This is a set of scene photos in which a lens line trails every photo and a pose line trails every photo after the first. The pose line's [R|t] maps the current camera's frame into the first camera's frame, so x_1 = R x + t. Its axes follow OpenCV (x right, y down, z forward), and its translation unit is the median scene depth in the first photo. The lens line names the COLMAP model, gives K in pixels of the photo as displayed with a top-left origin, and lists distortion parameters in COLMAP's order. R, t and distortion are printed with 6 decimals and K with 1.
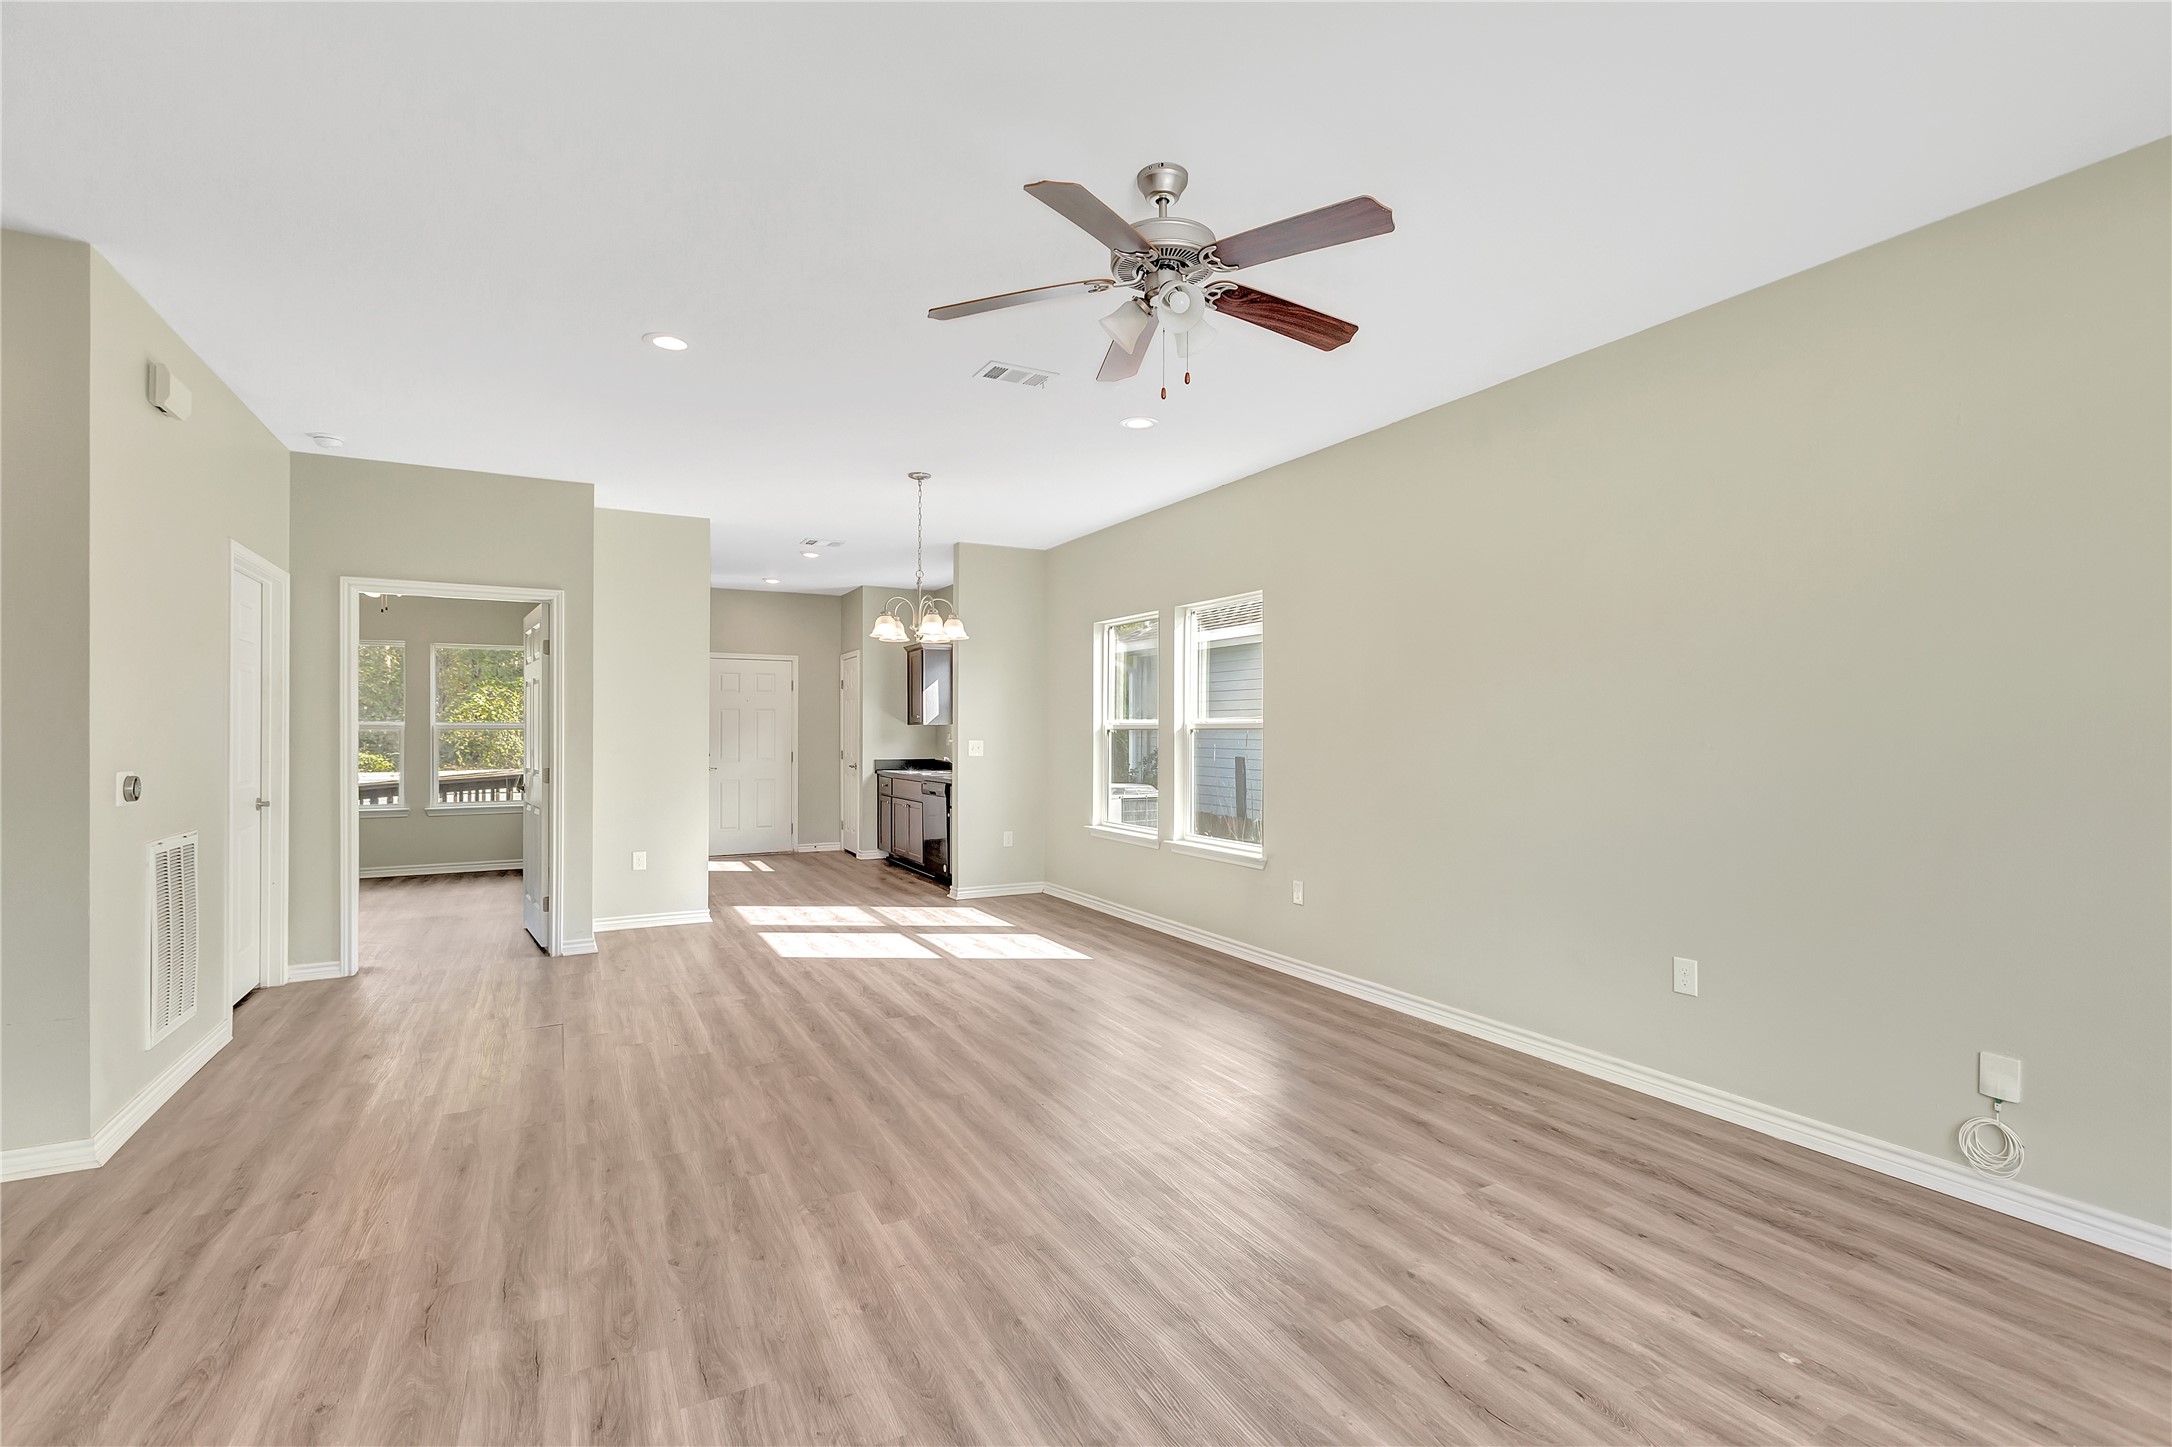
lens RADIAL K [[991.3, 0, 1083.1], [0, 991.3, 718.0], [0, 0, 1]] dist [-0.003649, -0.000128]
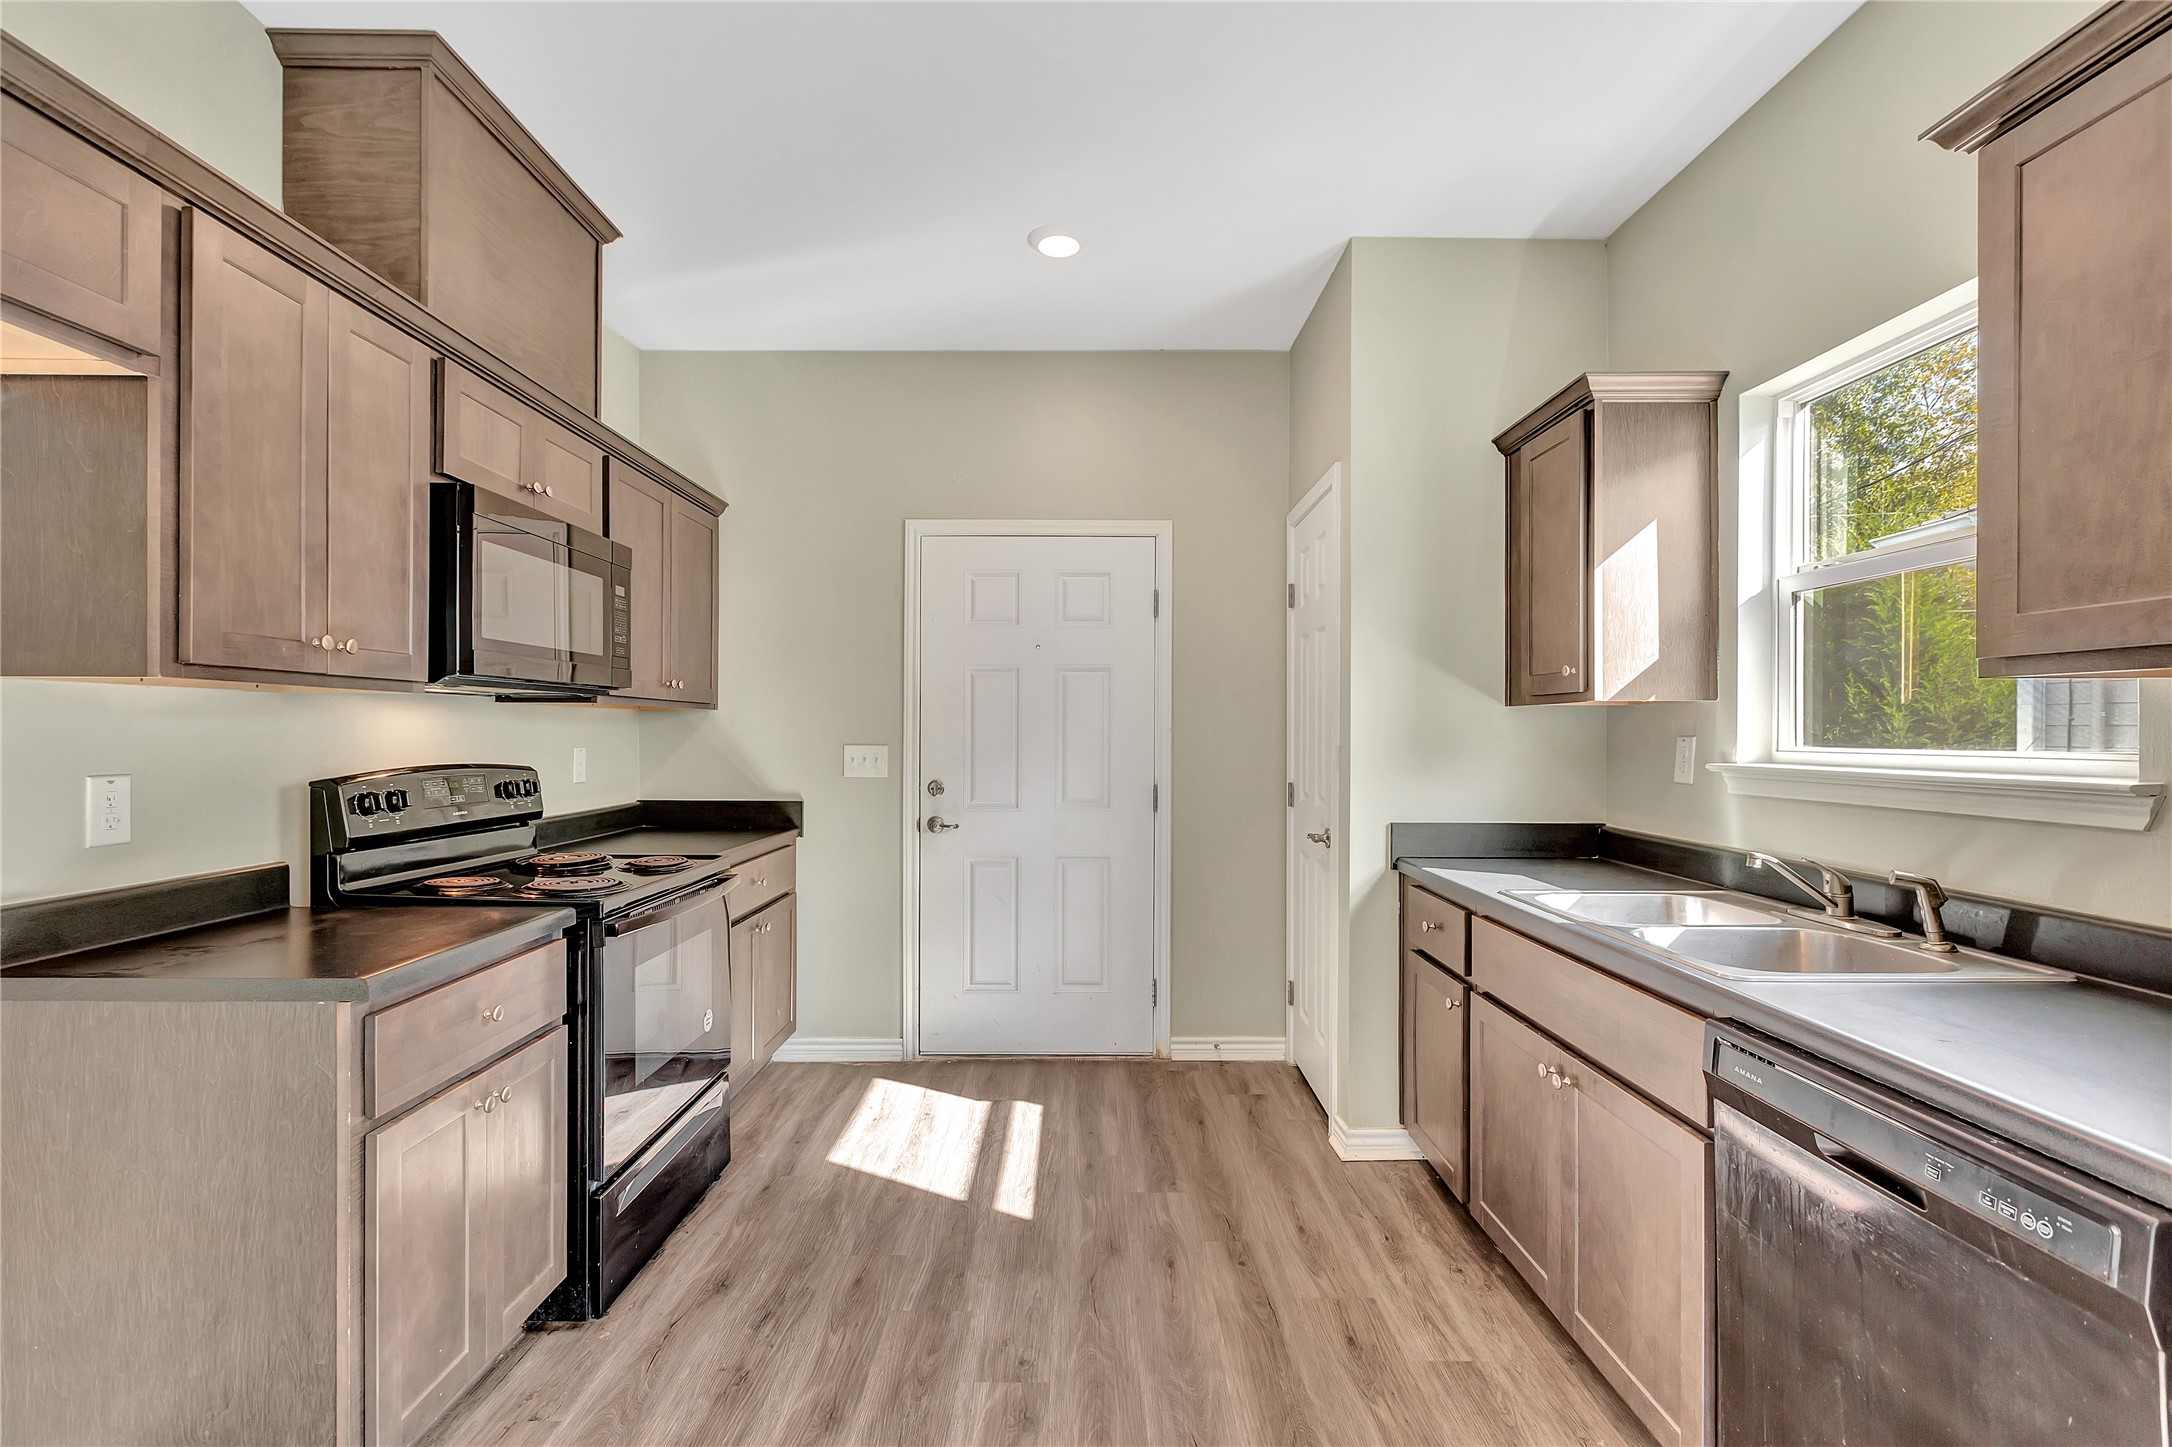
lens RADIAL K [[991.3, 0, 1082.4], [0, 991.3, 720.1], [0, 0, 1]] dist [-0.003649, -0.000128]
pose [[0.884614, 0.000163, -0.466323, -0.155481], [-0.000454, 1.000000, -0.000512, 0.011772], [0.466323, 0.000665, 0.884614, 0.704416]]
